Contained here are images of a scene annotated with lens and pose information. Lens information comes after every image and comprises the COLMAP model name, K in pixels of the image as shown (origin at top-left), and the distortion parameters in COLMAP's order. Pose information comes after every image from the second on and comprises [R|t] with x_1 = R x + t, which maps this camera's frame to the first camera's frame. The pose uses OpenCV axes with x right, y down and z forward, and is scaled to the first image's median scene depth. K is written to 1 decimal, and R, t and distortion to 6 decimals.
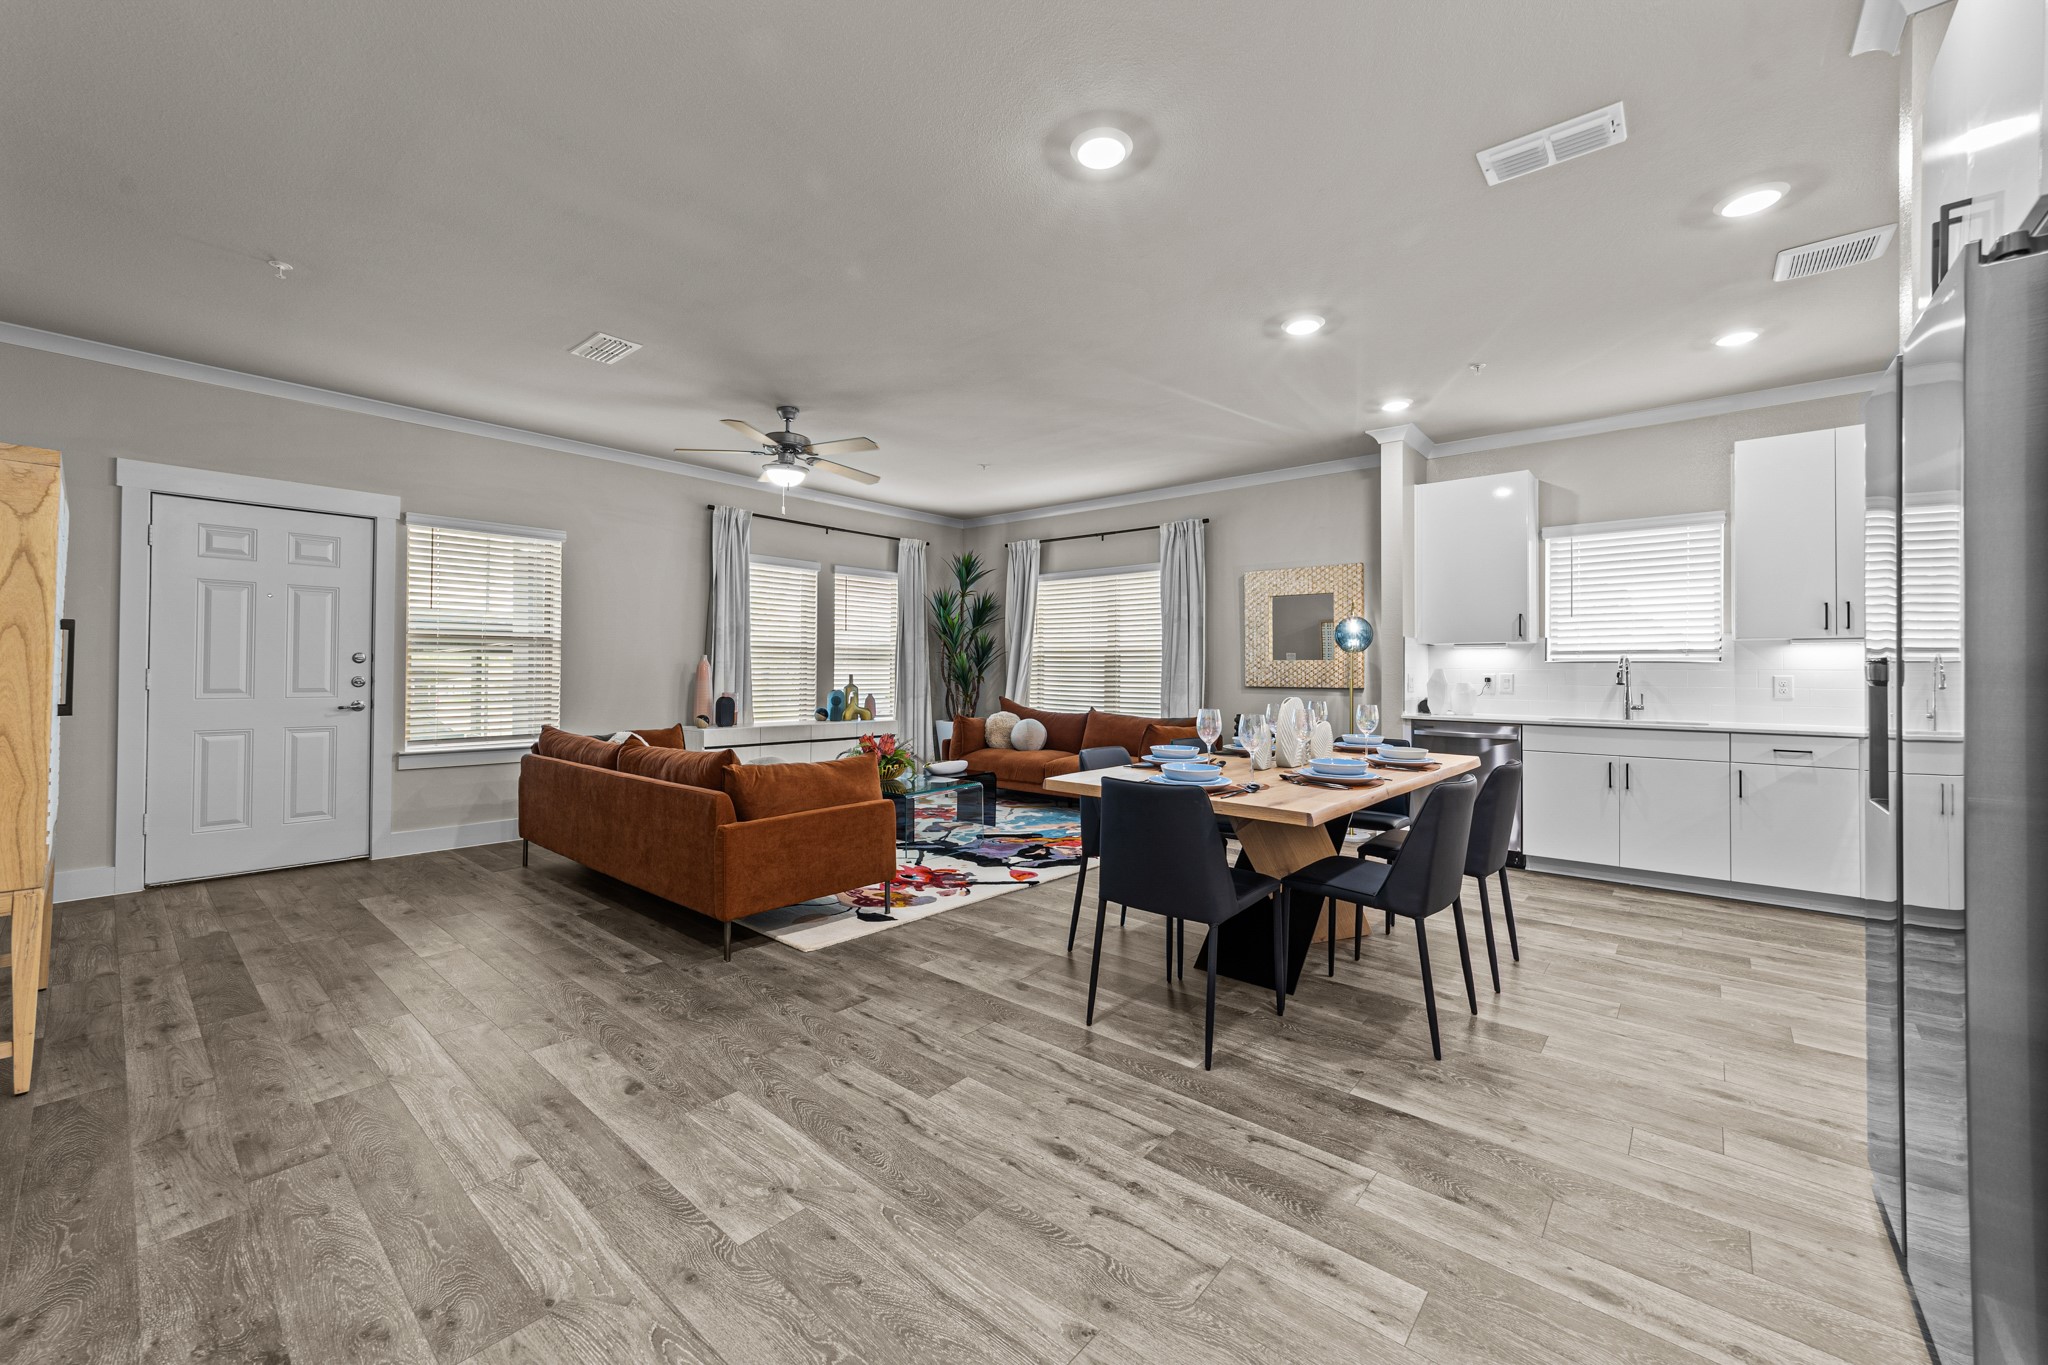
lens RADIAL K [[794.6, 0, 1026.2], [0, 794.6, 662.4], [0, 0, 1]] dist [-0.016640, 0.007374]
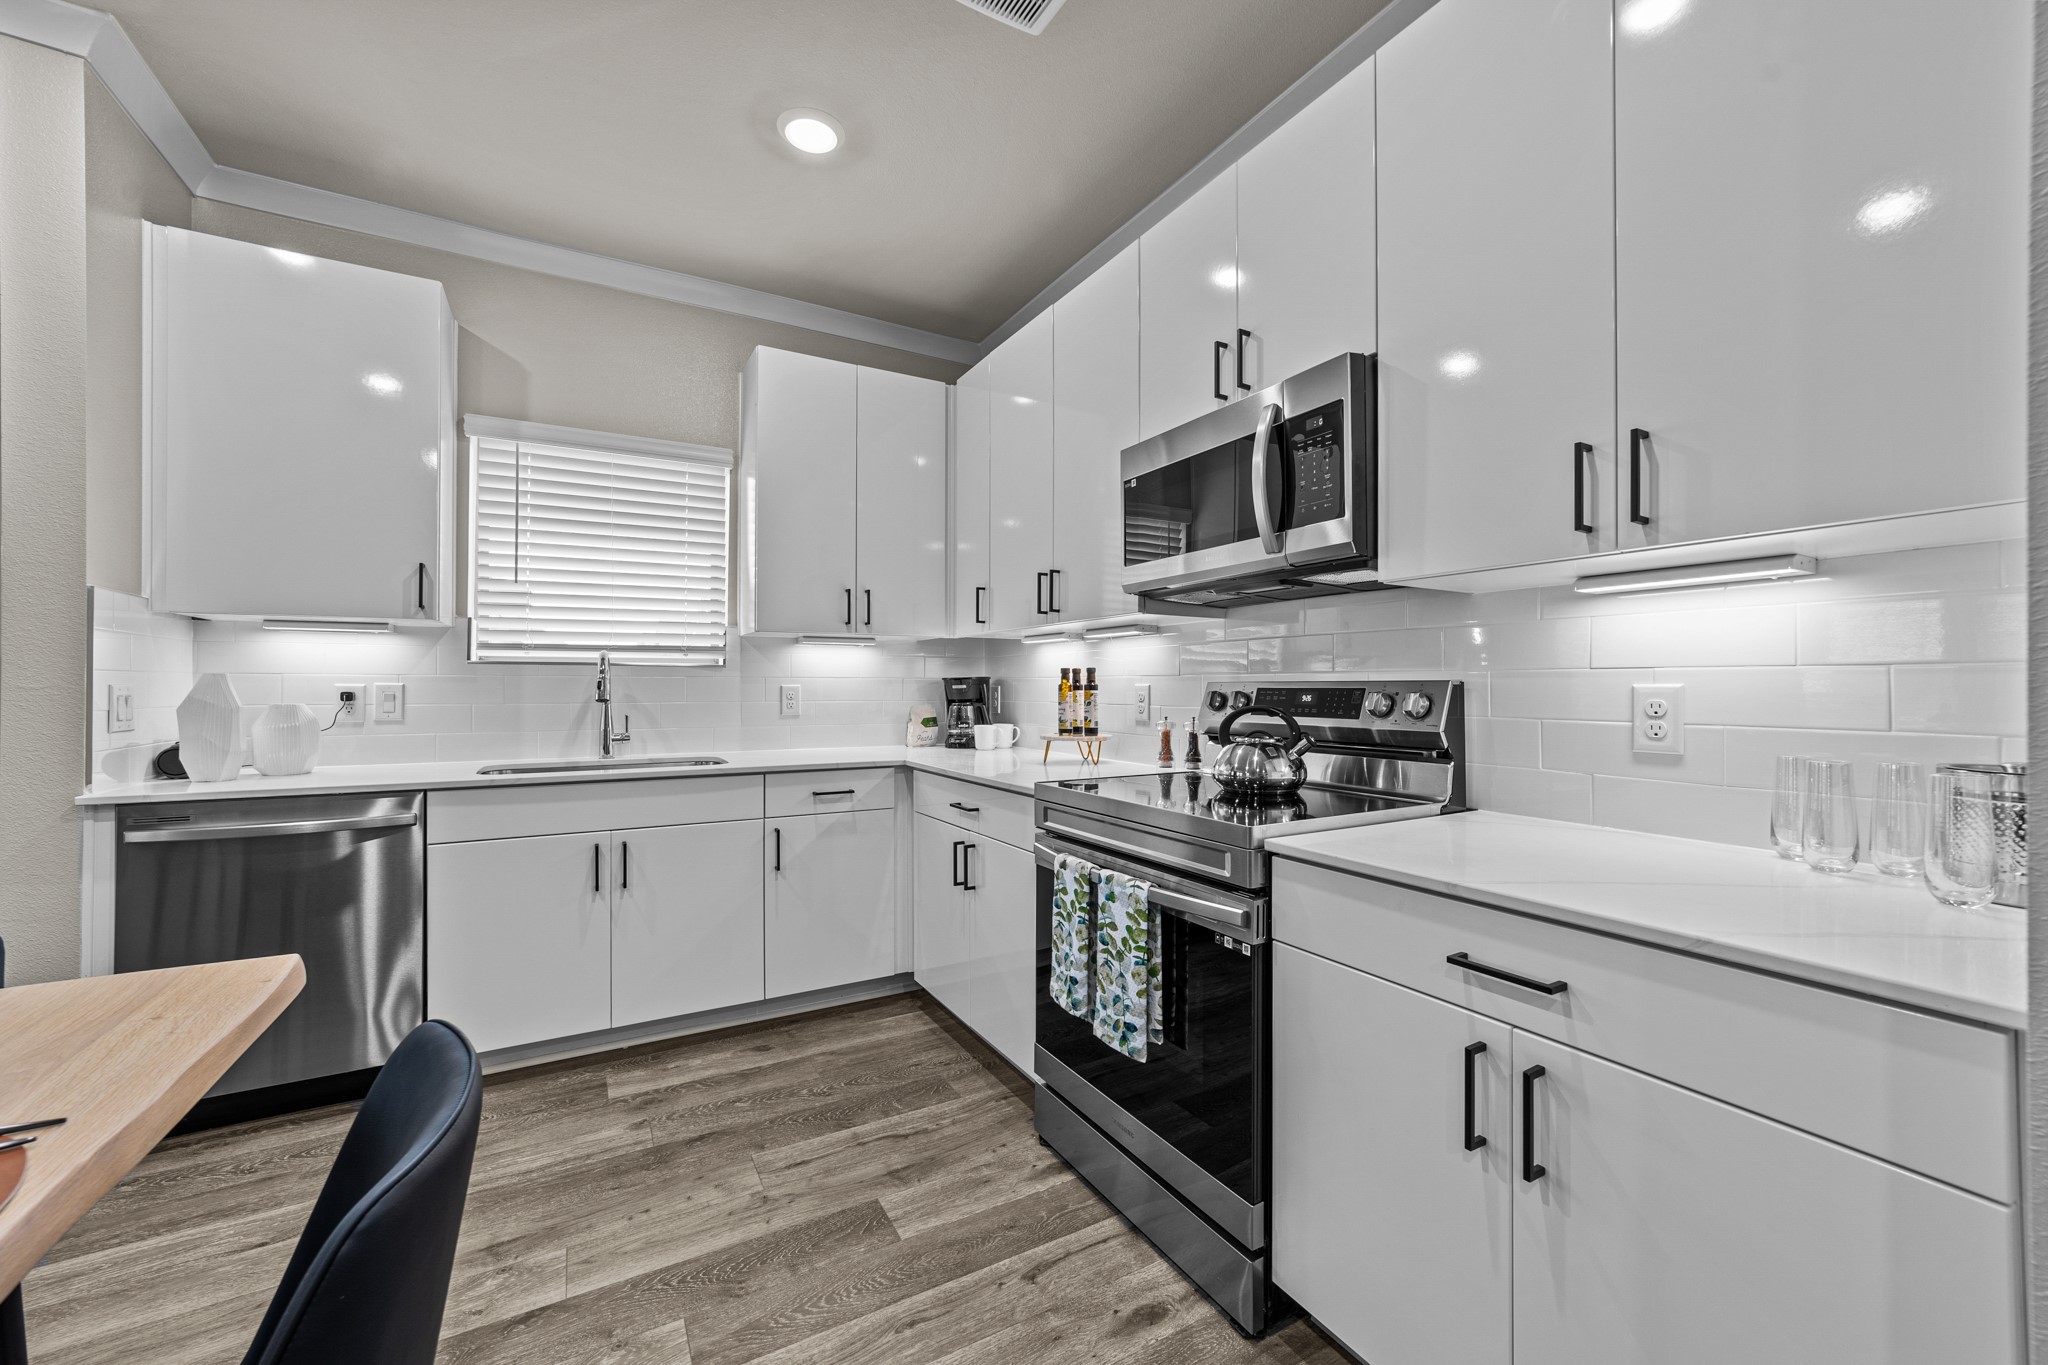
lens RADIAL K [[794.6, 0, 1017.4], [0, 794.6, 679.8], [0, 0, 1]] dist [-0.016640, 0.007374]
pose [[0.337715, 0.000549, 0.941248, 0.299166], [-0.010520, 0.999940, 0.003191, 0.006463], [-0.941190, -0.010980, 0.337701, 0.503463]]
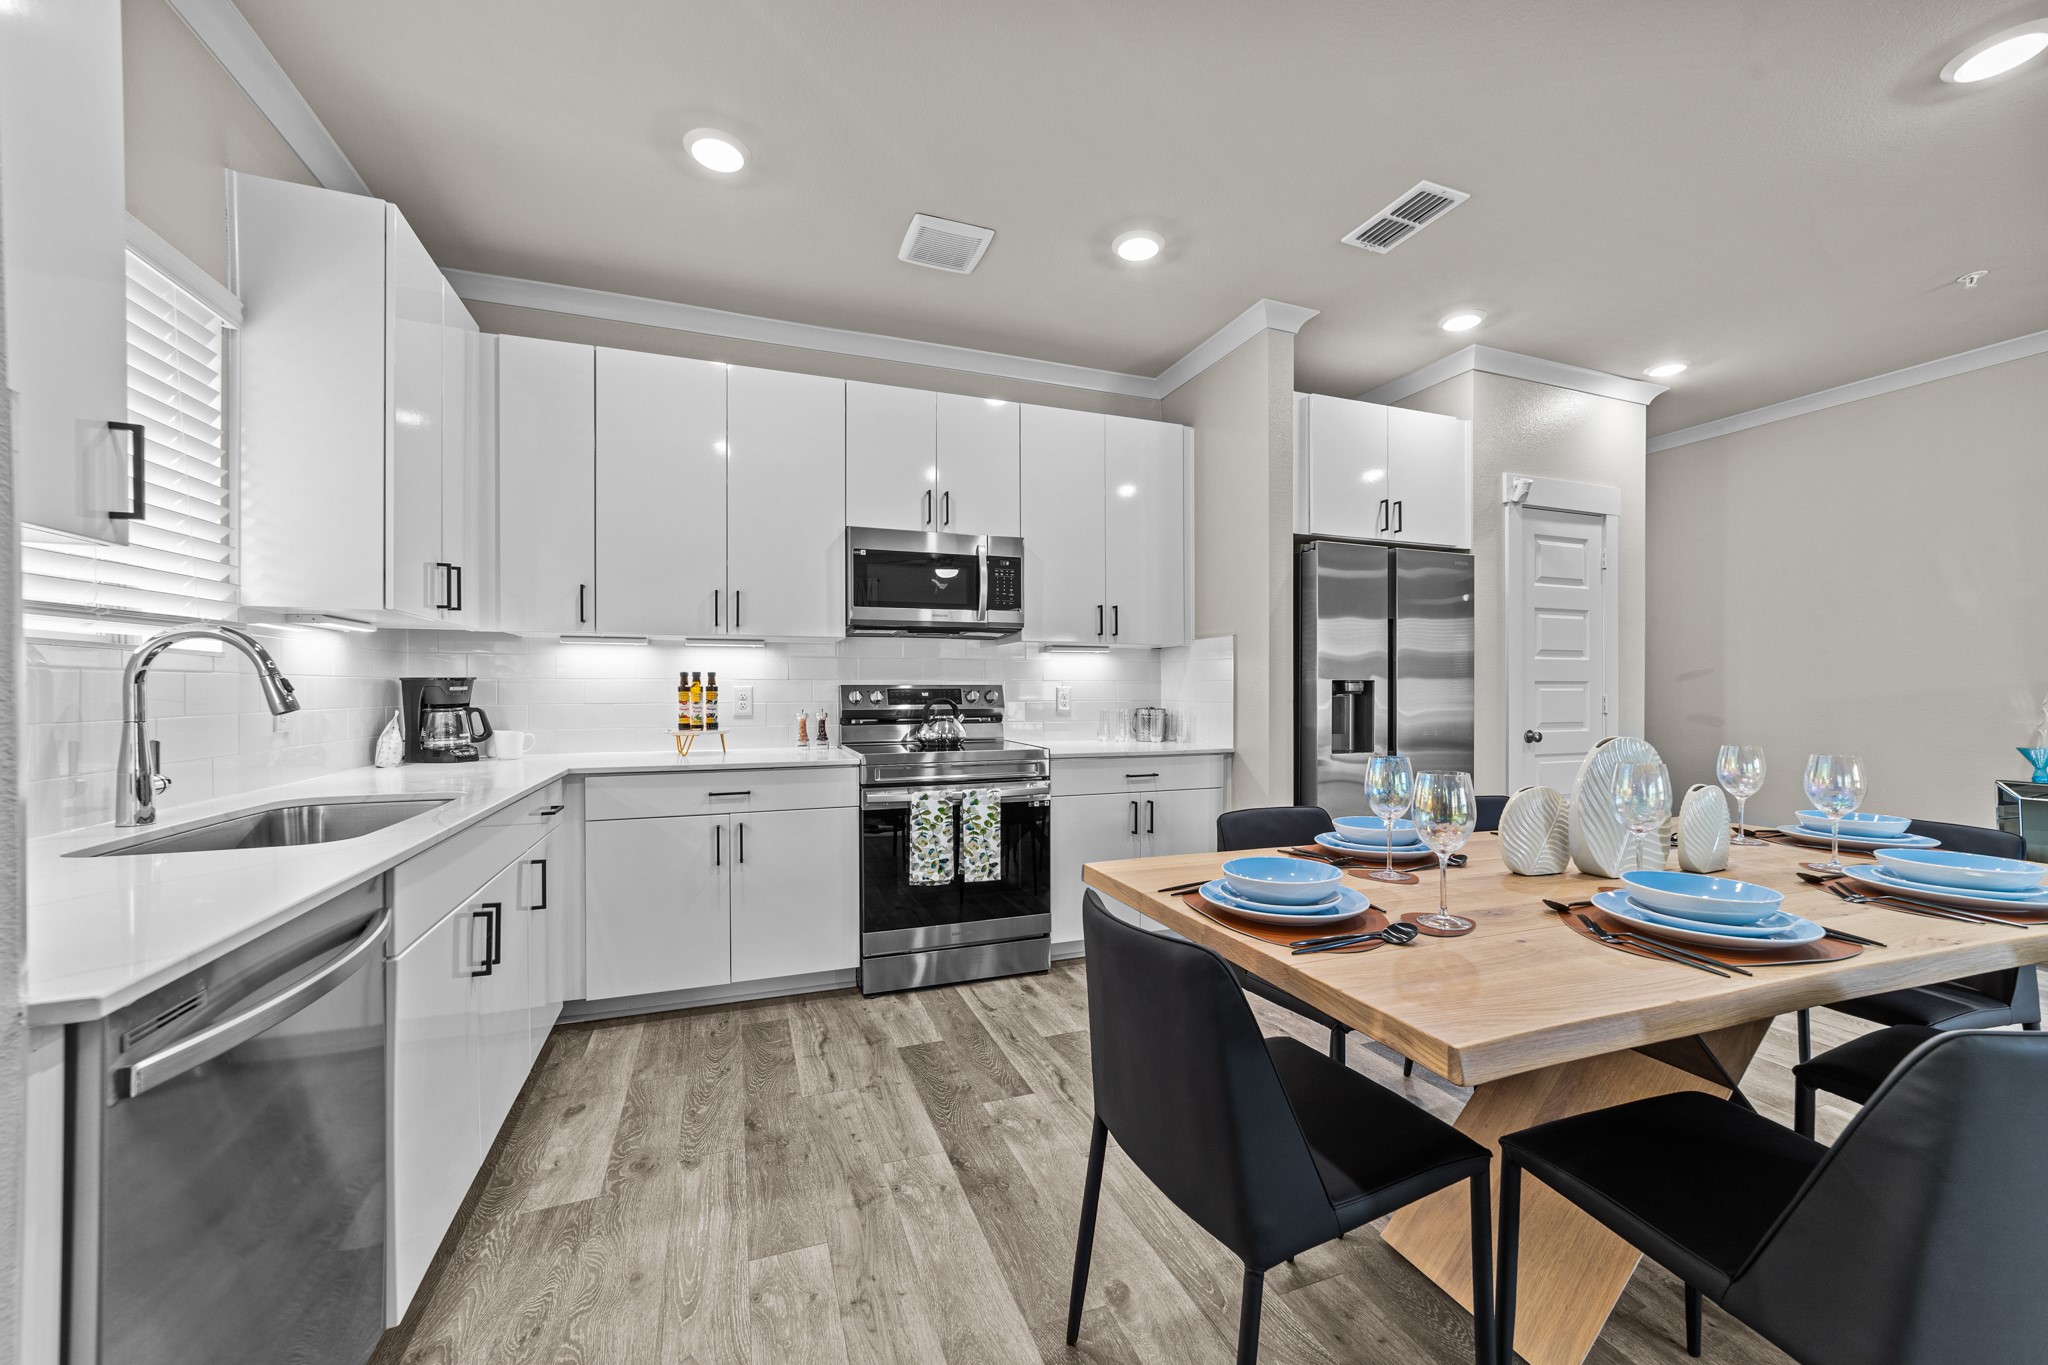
lens RADIAL K [[794.6, 0, 1026.4], [0, 794.6, 695.4], [0, 0, 1]] dist [-0.016640, 0.007374]
pose [[-0.877366, -0.010270, 0.479711, 0.299321], [-0.012017, 0.999928, -0.000571, 0.016508], [-0.479671, -0.006266, -0.877426, 1.132942]]
